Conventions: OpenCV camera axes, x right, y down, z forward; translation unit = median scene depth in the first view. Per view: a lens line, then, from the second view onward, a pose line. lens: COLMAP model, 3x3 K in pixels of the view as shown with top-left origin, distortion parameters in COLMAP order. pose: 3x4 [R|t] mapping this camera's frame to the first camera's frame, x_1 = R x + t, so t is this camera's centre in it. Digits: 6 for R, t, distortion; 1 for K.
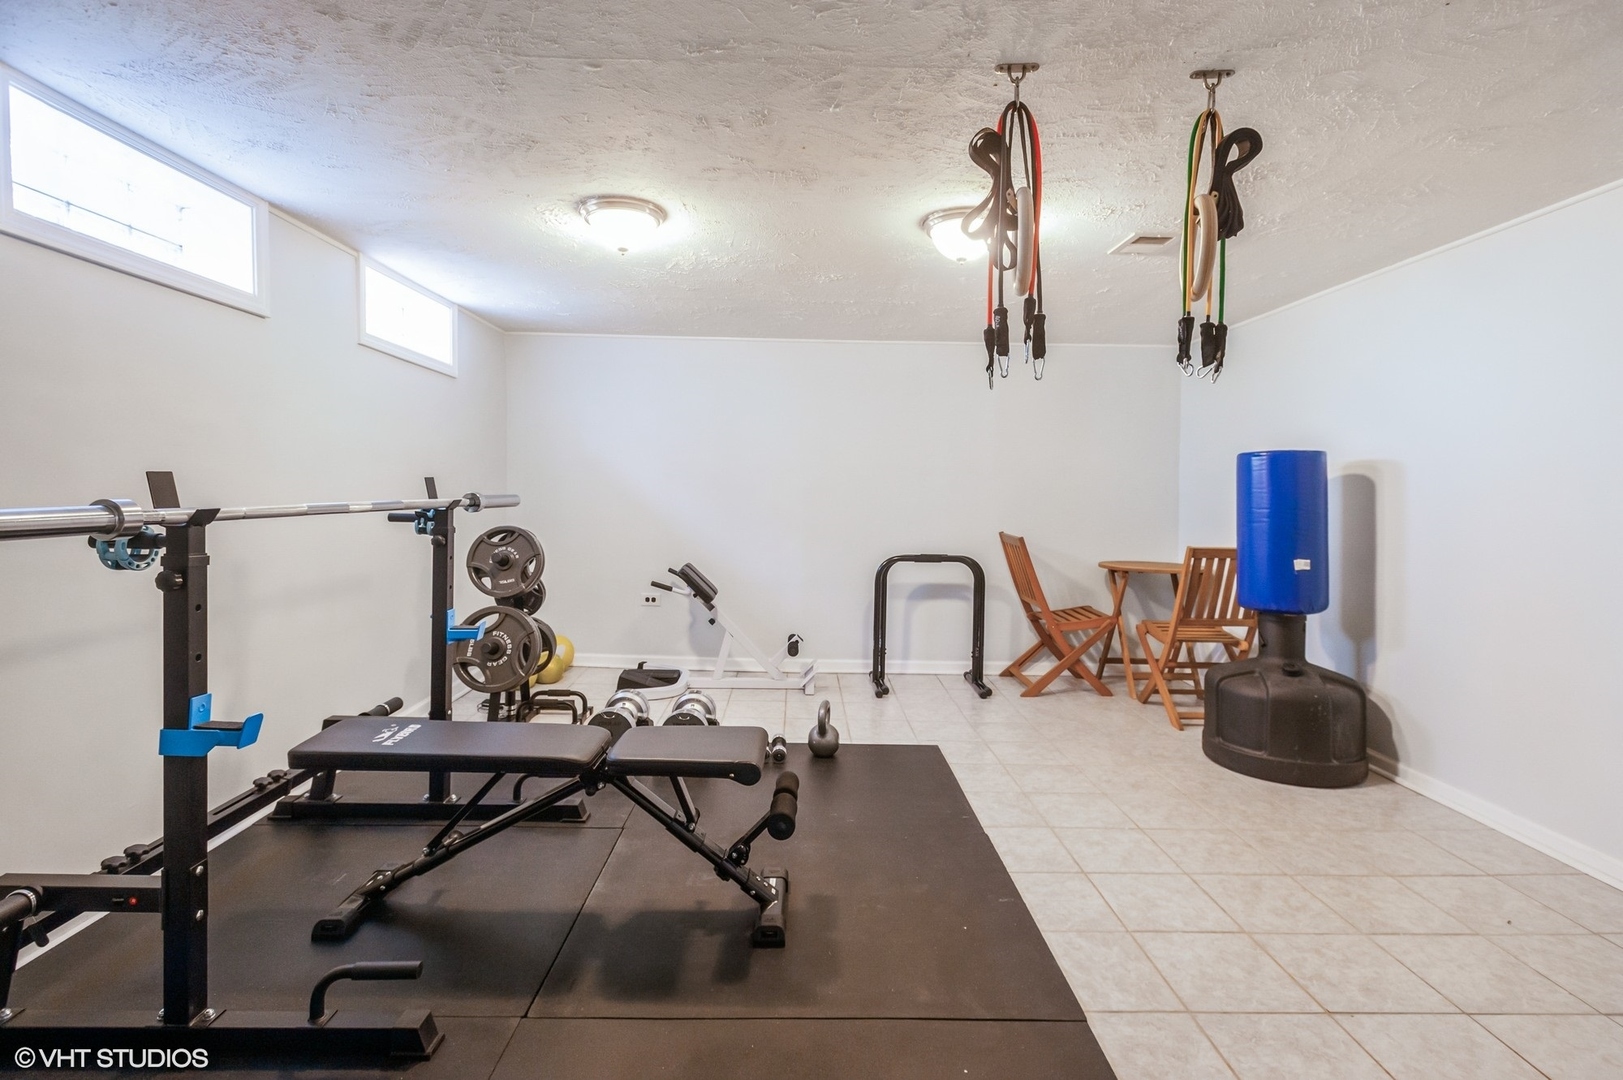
lens RADIAL K [[779.8, 0, 815.7], [0, 779.8, 486.5], [0, 0, 1]] dist [0.011493, -0.000105]
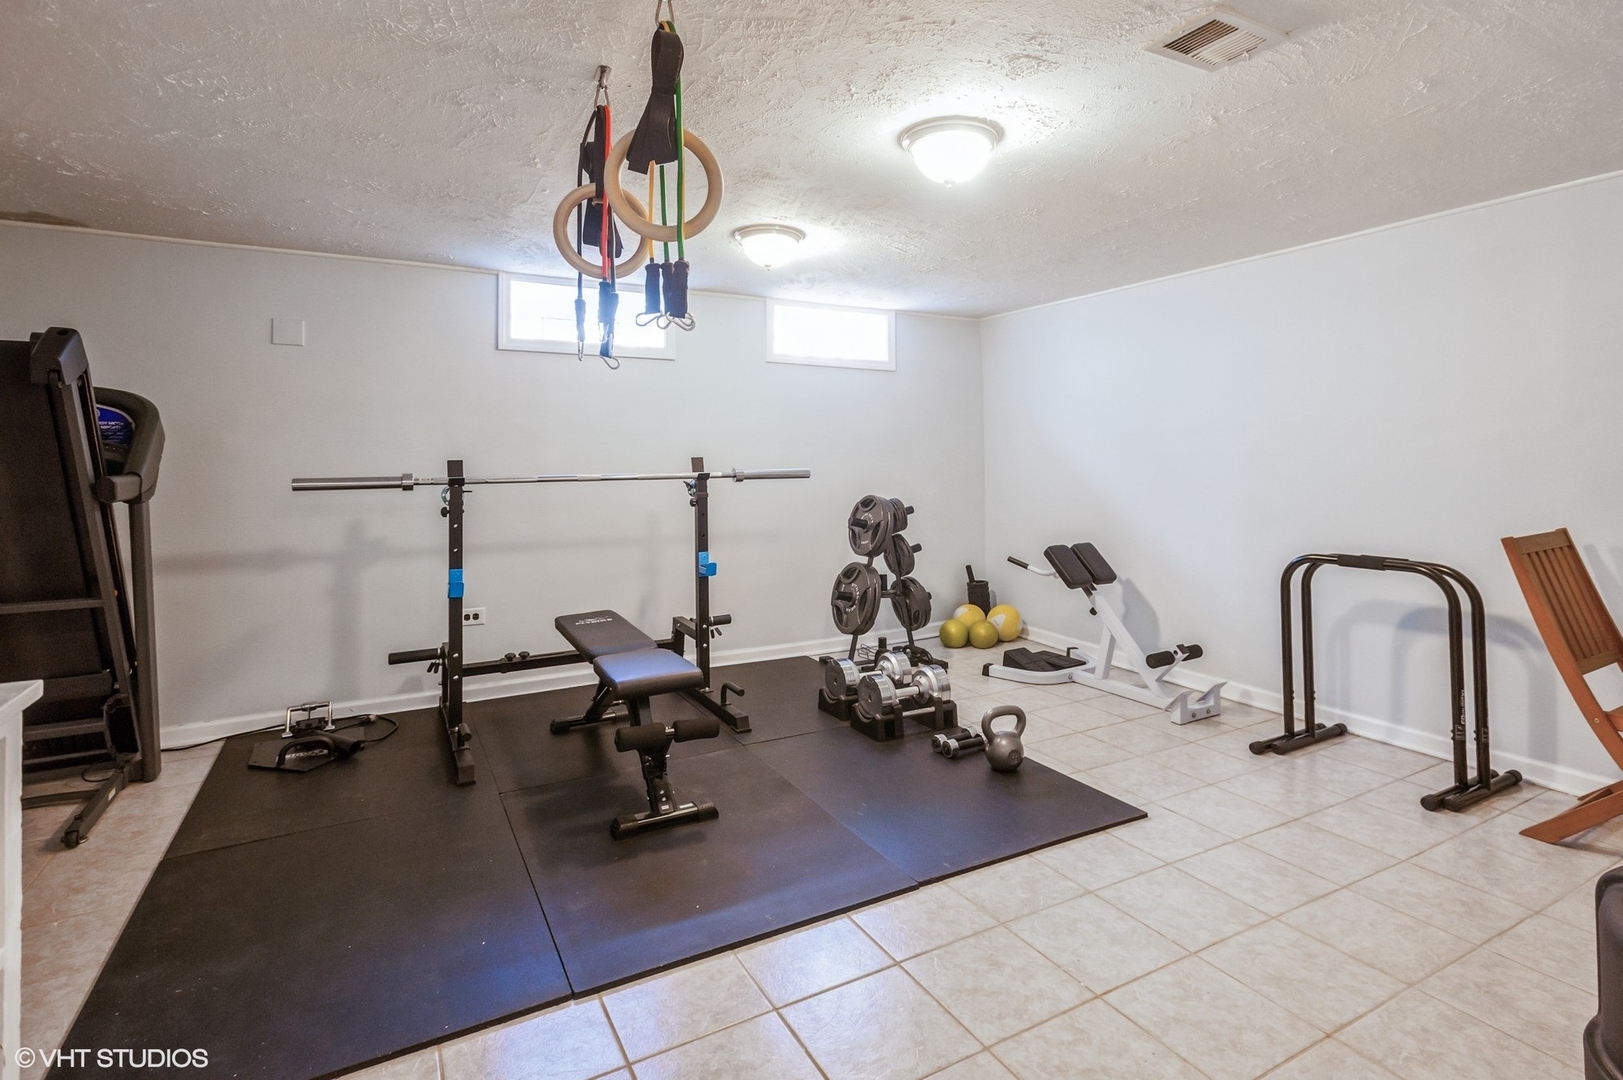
lens RADIAL K [[811.5, 0, 813.9], [0, 811.5, 401.5], [0, 0, 1]] dist [0.012142, -0.000112]
pose [[0.464936, -0.083750, -0.881374, 0.803865], [0.019576, 0.996245, -0.084339, 0.013313], [0.885128, 0.021959, 0.464830, 0.423232]]
